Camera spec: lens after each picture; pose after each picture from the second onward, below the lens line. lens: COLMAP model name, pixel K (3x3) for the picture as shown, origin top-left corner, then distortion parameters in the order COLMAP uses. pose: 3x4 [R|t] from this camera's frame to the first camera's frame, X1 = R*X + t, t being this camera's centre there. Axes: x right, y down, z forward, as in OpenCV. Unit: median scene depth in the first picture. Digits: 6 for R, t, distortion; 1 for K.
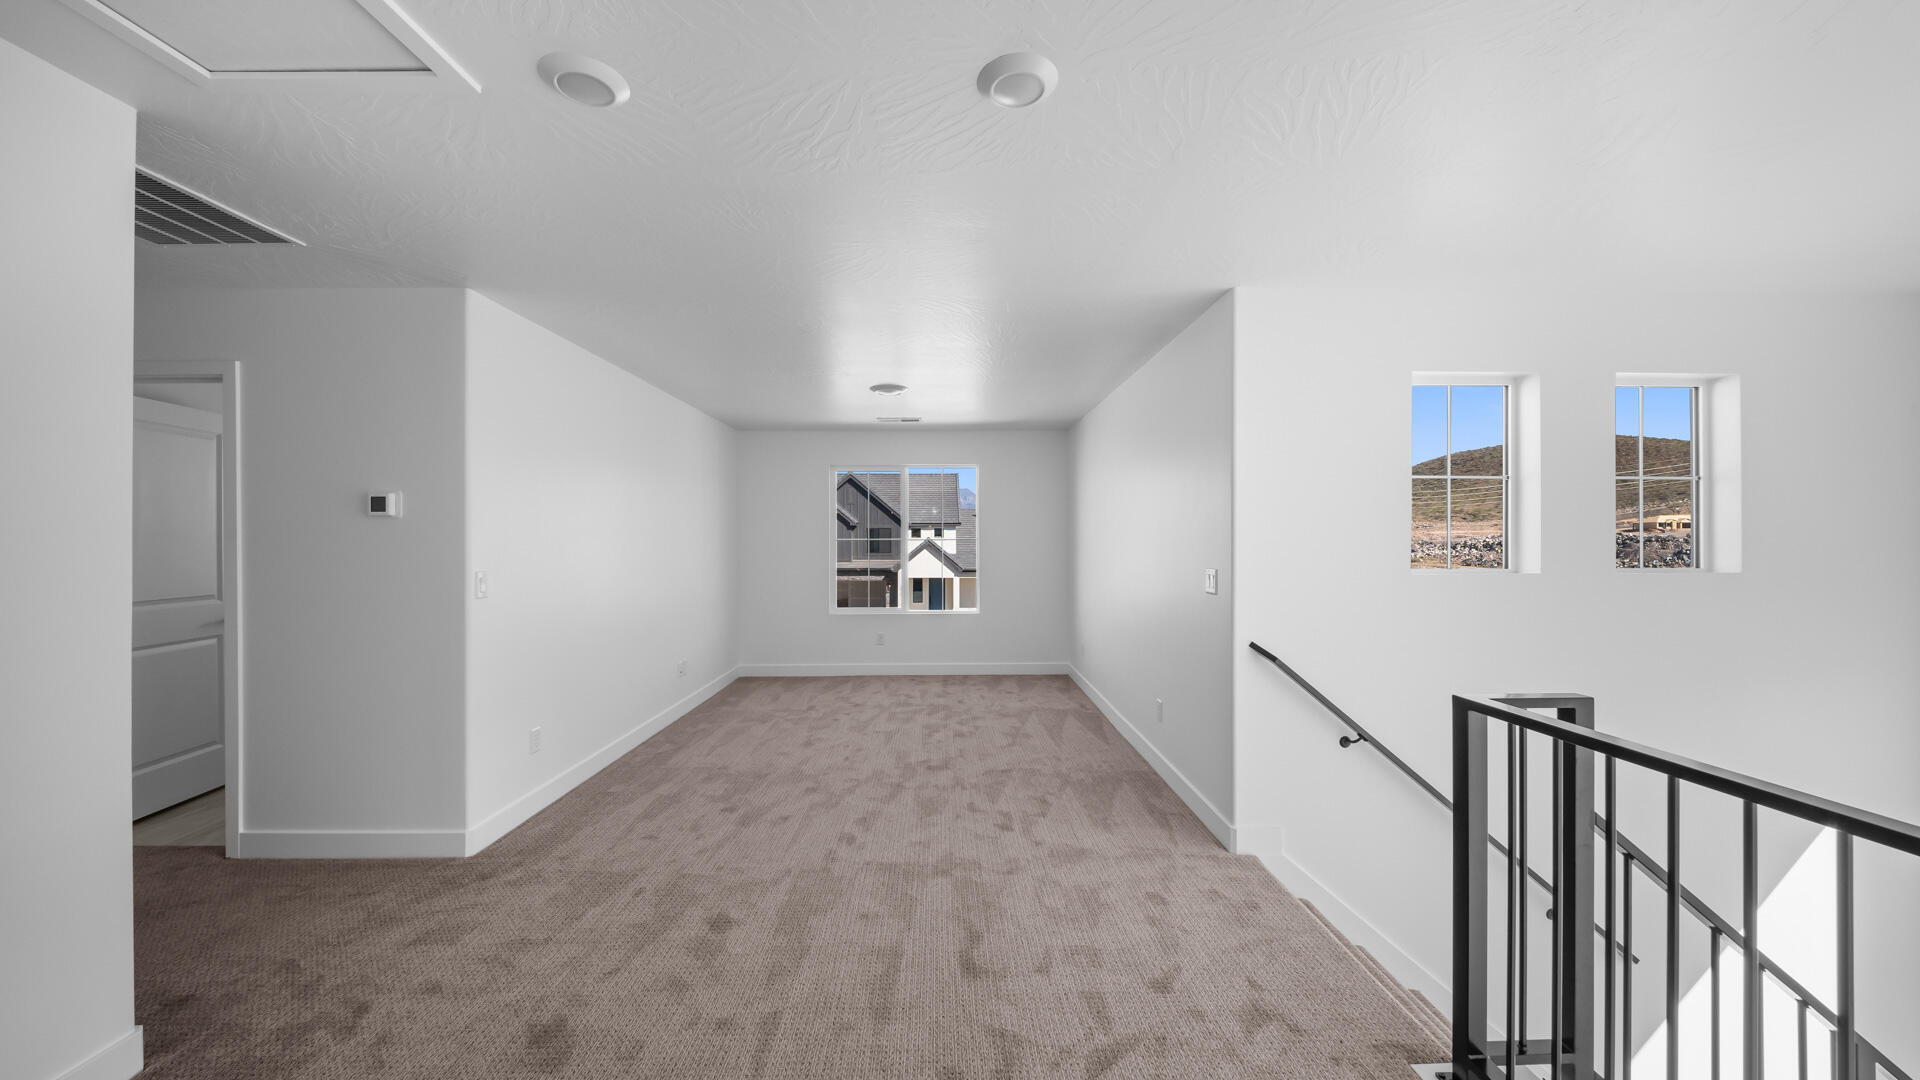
lens RADIAL K [[671.0, 0, 963.9], [0, 671.0, 541.5], [0, 0, 1]] dist [0.002708, -0.003172]
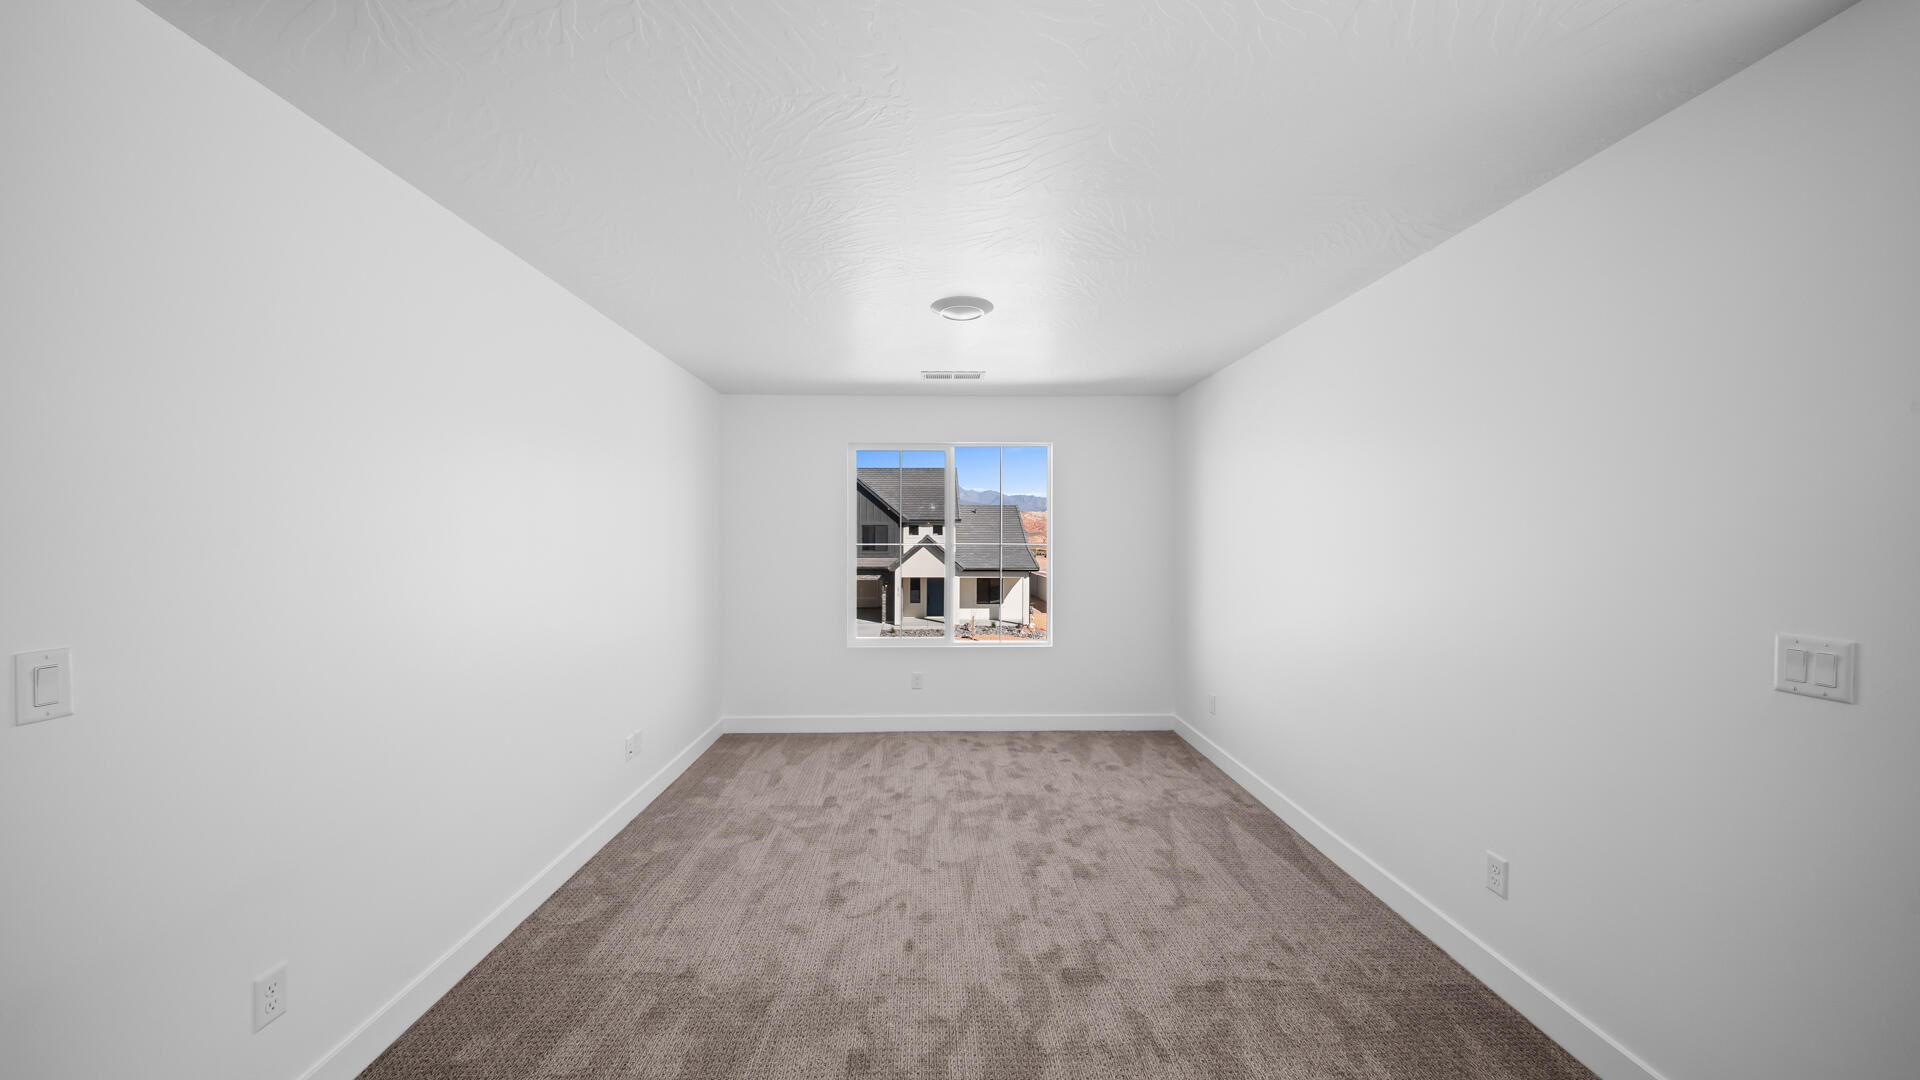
lens RADIAL K [[671.0, 0, 956.5], [0, 671.0, 534.7], [0, 0, 1]] dist [0.002708, -0.003172]
pose [[0.999988, 0.002591, 0.004263, -0.109136], [-0.002570, 0.999984, -0.004995, -0.013209], [-0.004276, 0.004984, 0.999978, 0.345242]]
